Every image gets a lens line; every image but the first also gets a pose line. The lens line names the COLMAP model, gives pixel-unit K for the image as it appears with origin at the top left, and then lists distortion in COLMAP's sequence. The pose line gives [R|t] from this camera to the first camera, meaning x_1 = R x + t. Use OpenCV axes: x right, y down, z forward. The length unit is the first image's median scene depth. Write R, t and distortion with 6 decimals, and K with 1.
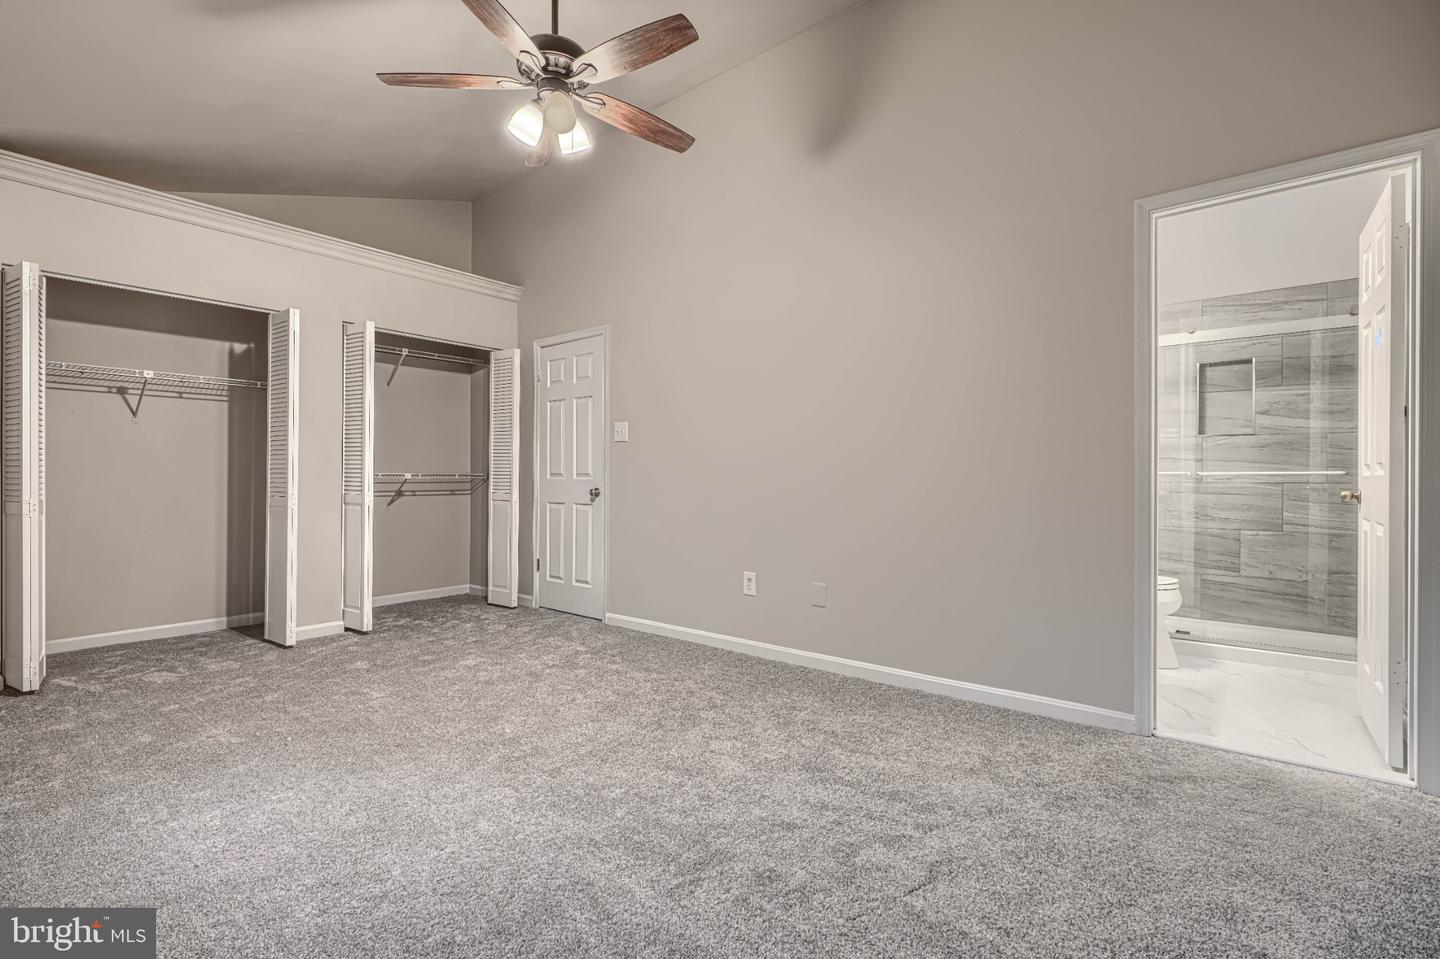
lens RADIAL K [[650.8, 0, 722.5], [0, 650.8, 475.6], [0, 0, 1]] dist [0.001832, 0.000098]
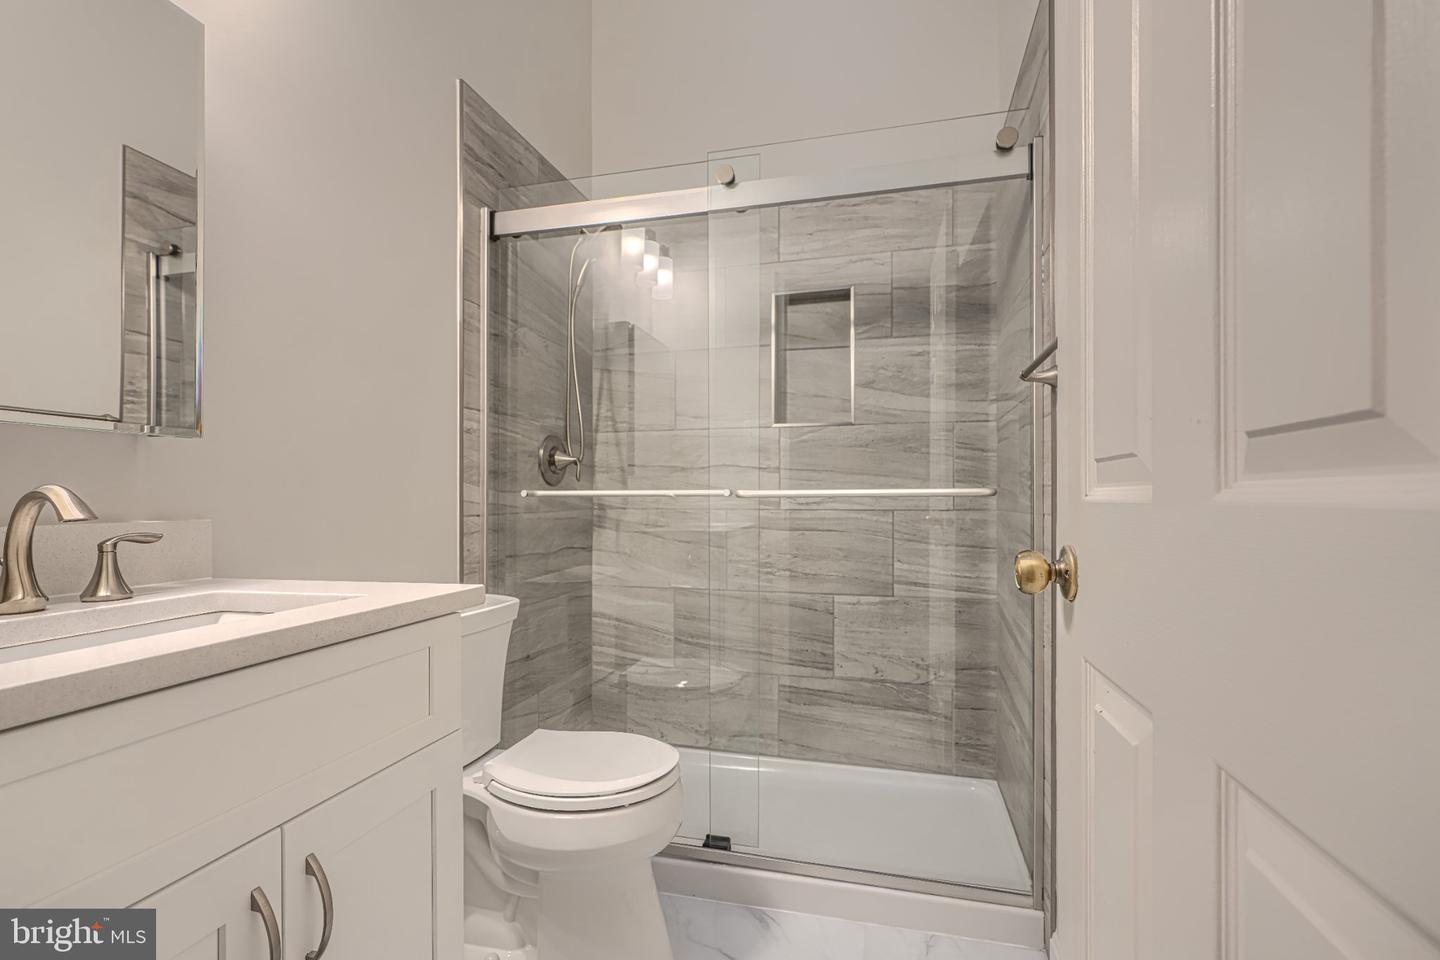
lens RADIAL K [[635.4, 0, 726.8], [0, 635.4, 479.9], [0, 0, 1]] dist [0.000077, 0.000515]
pose [[0.911921, 0.013649, 0.410138, 0.510752], [-0.003695, 0.999679, -0.025053, -0.000694], [-0.410349, 0.021331, 0.911679, 0.566361]]
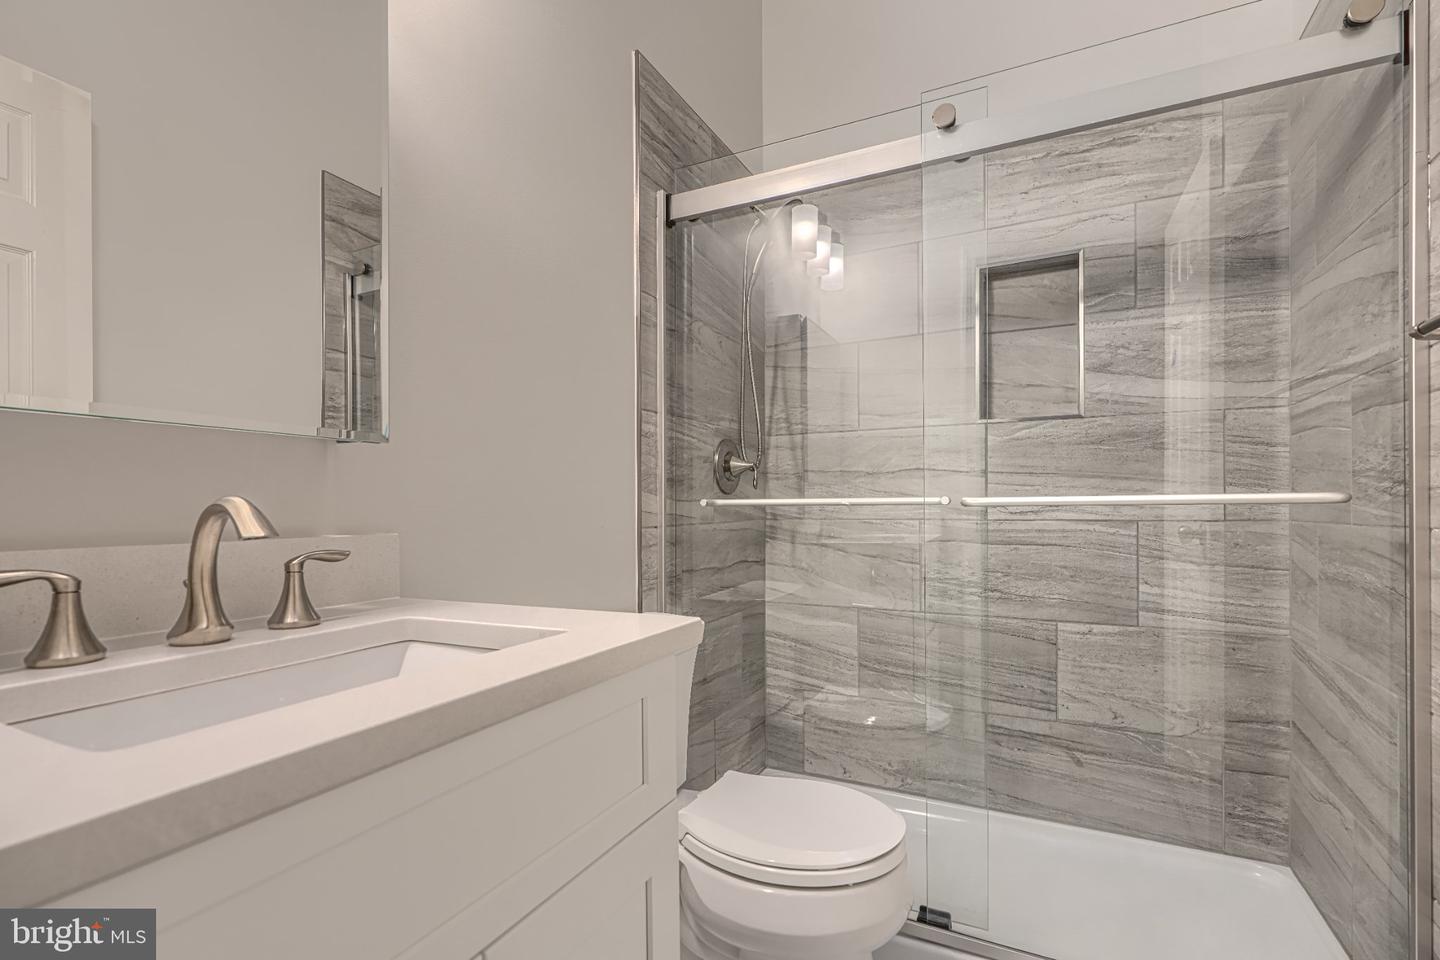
lens RADIAL K [[642.5, 0, 747.9], [0, 642.5, 486.1], [0, 0, 1]] dist [0.001335, 0.000197]
pose [[0.972137, 0.005038, 0.234358, 0.493877], [0.001466, 0.999619, -0.027573, -0.001160], [-0.234408, 0.027148, 0.971759, 0.633151]]
